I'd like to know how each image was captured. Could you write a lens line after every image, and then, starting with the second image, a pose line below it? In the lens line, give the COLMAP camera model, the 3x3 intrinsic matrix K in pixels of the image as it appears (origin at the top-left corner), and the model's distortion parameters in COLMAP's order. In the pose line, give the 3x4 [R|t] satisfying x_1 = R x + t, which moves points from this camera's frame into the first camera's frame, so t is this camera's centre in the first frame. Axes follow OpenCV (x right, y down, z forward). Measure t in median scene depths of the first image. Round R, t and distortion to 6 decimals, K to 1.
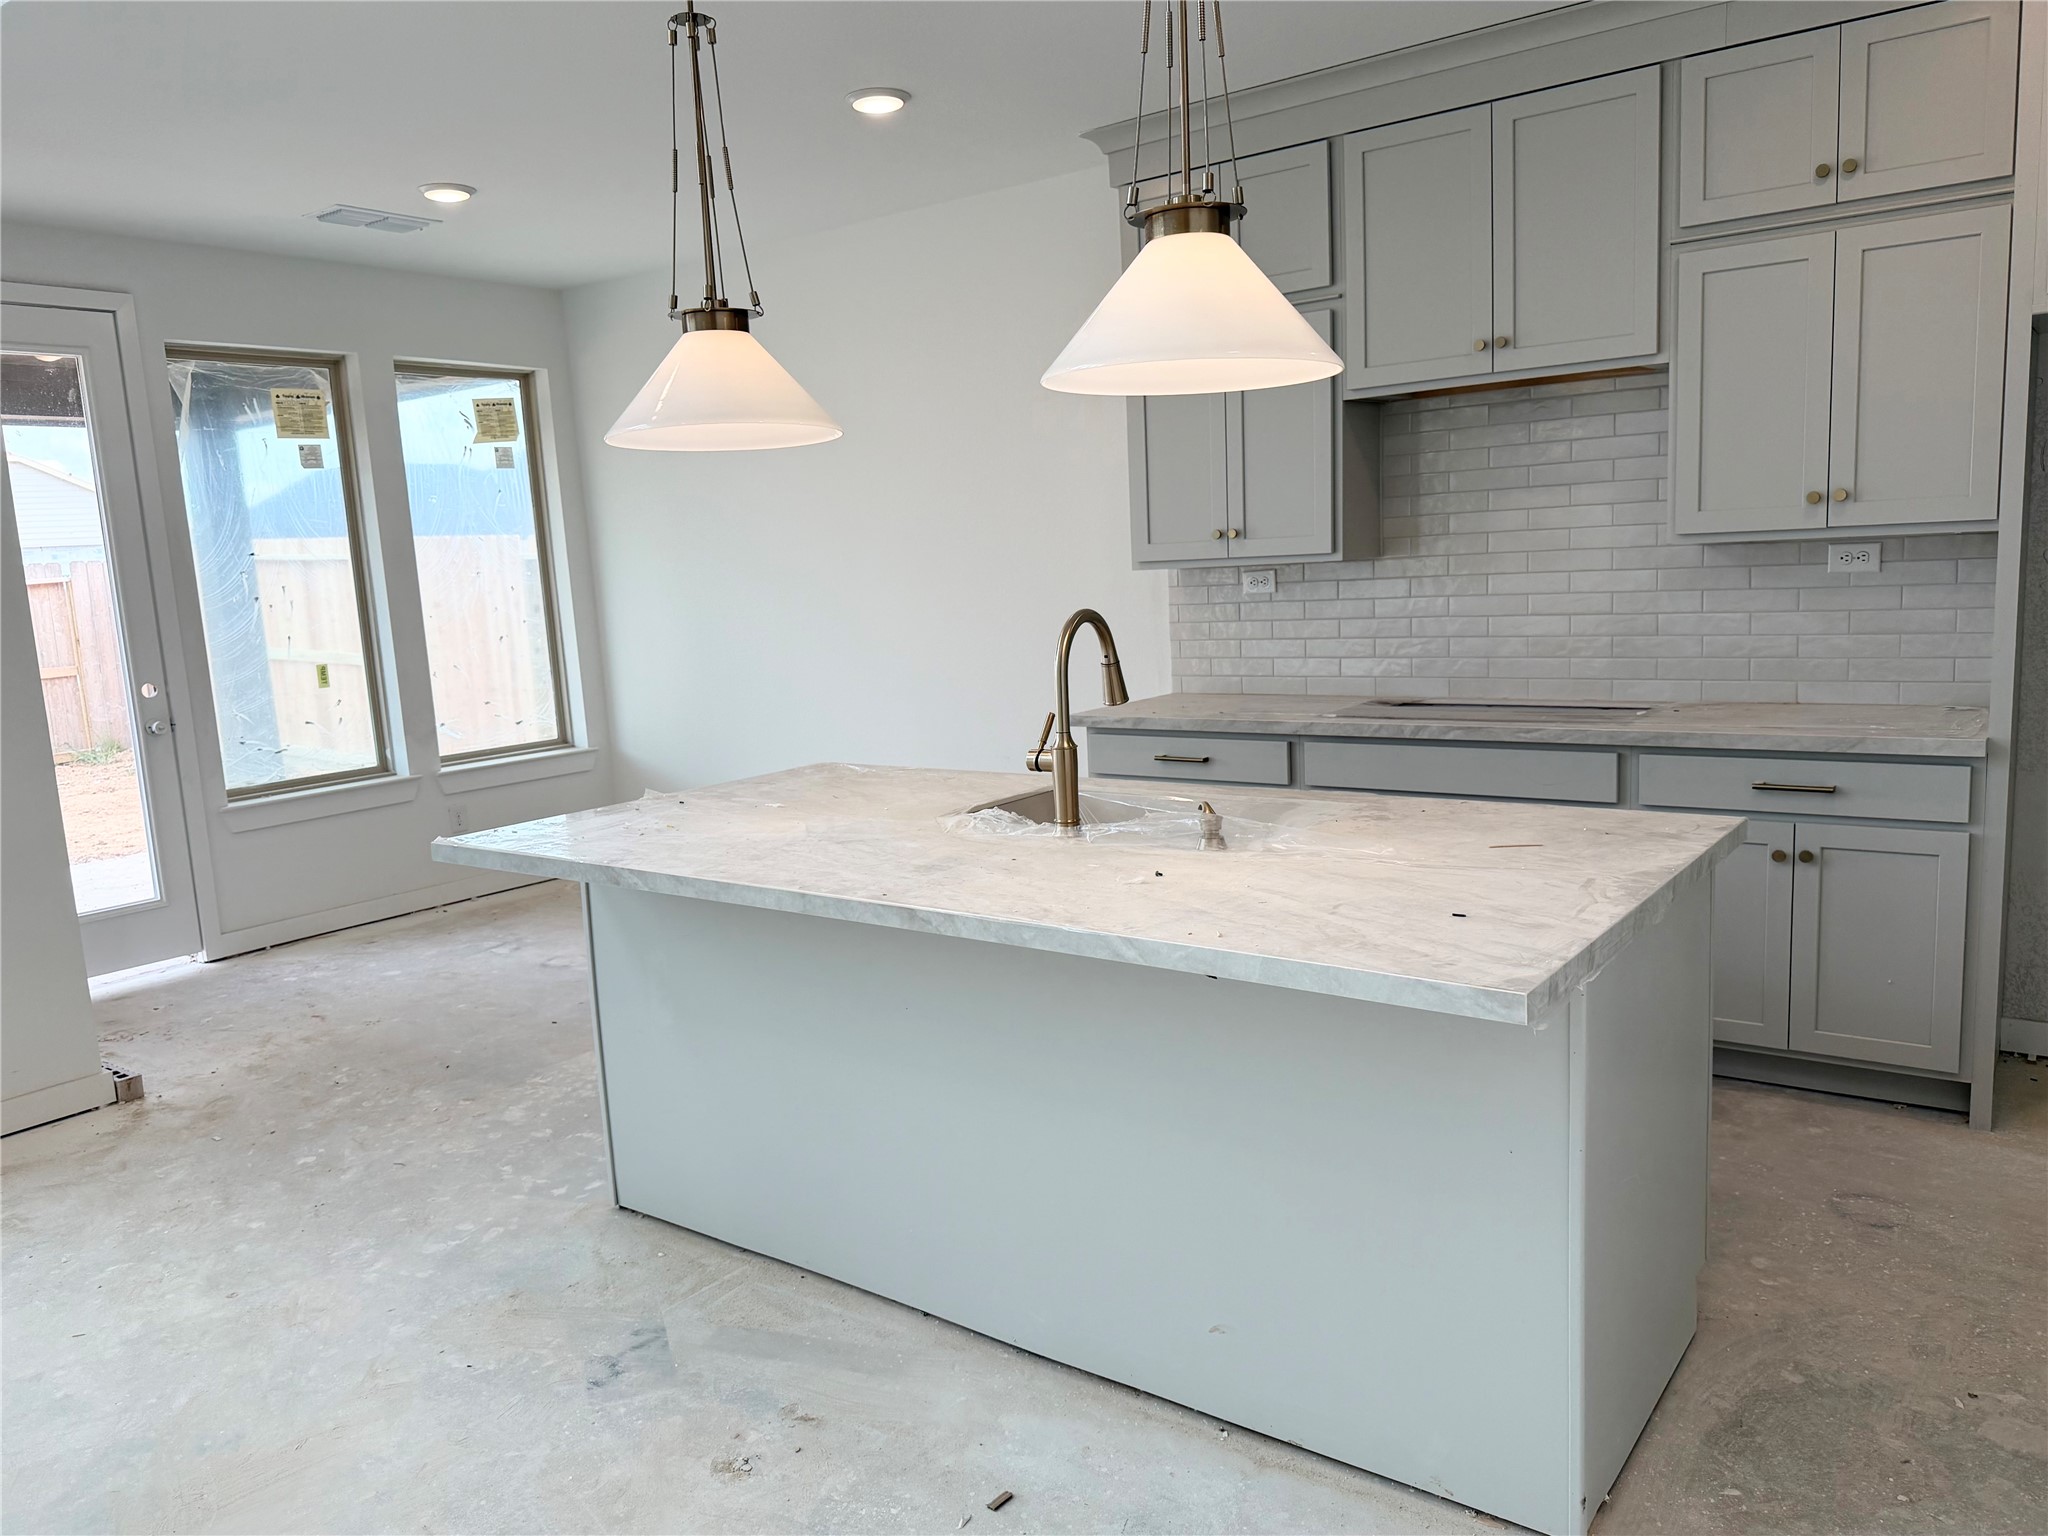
lens RADIAL K [[1474.5, 0, 1018.8], [0, 1474.5, 773.5], [0, 0, 1]] dist [0.060943, -0.019194]
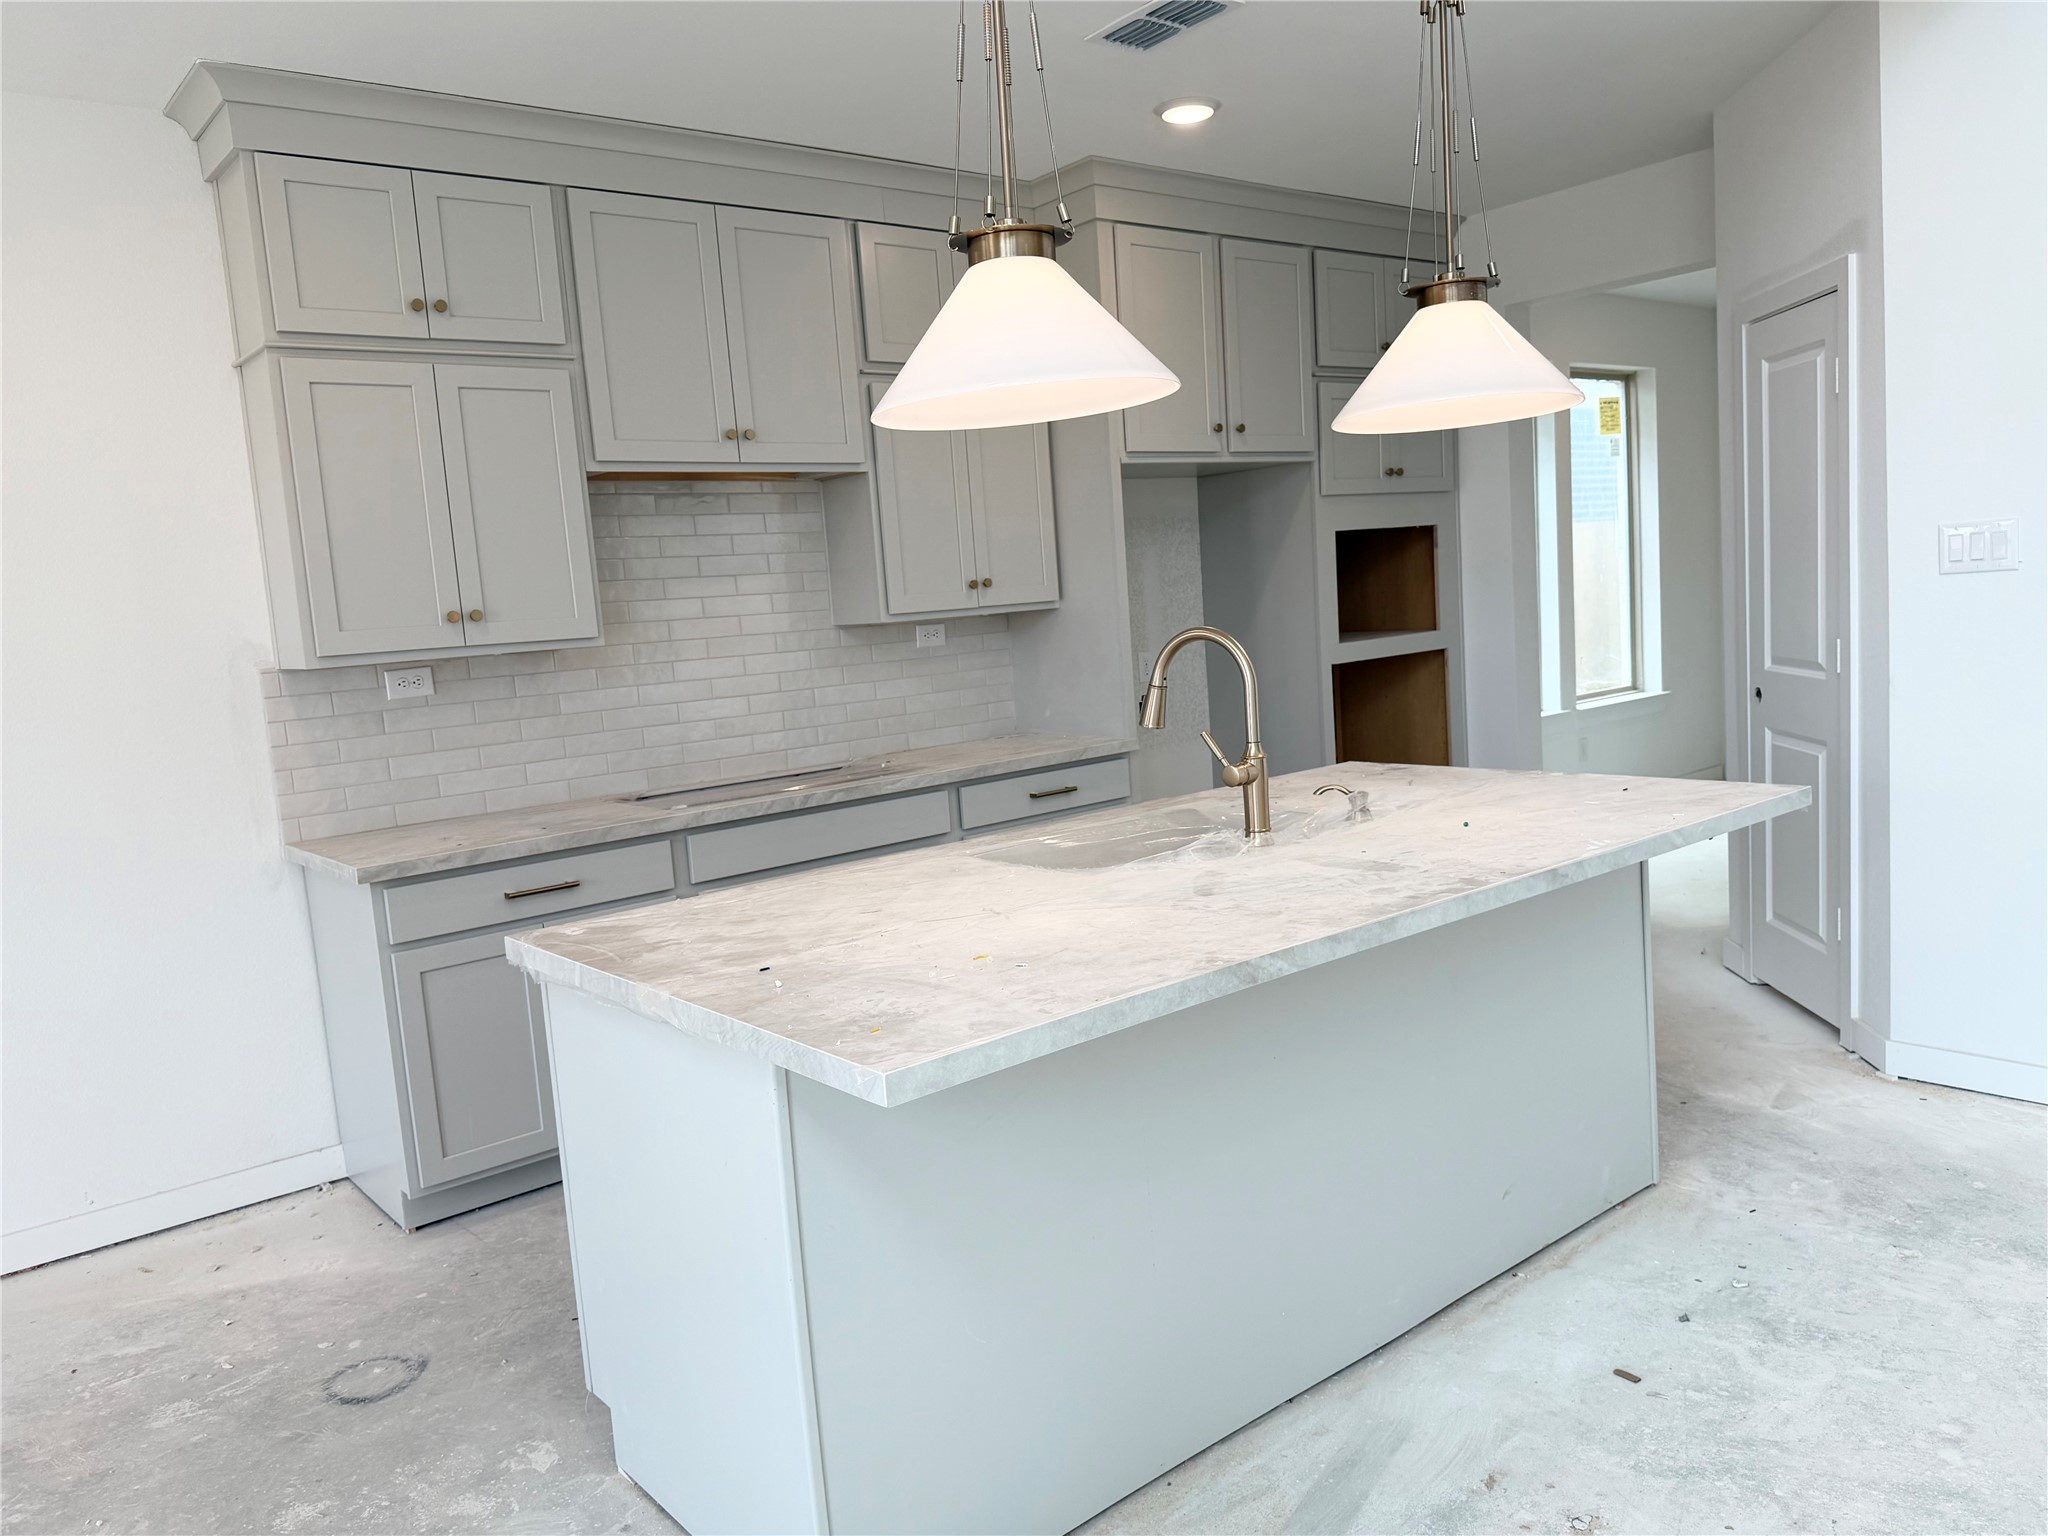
lens RADIAL K [[1474.5, 0, 1017.4], [0, 1474.5, 765.6], [0, 0, 1]] dist [0.060943, -0.019194]
pose [[0.237973, -0.076383, 0.968264, -0.644949], [0.203753, 0.978646, 0.027125, -0.048137], [-0.949660, 0.190832, 0.248455, 0.583442]]
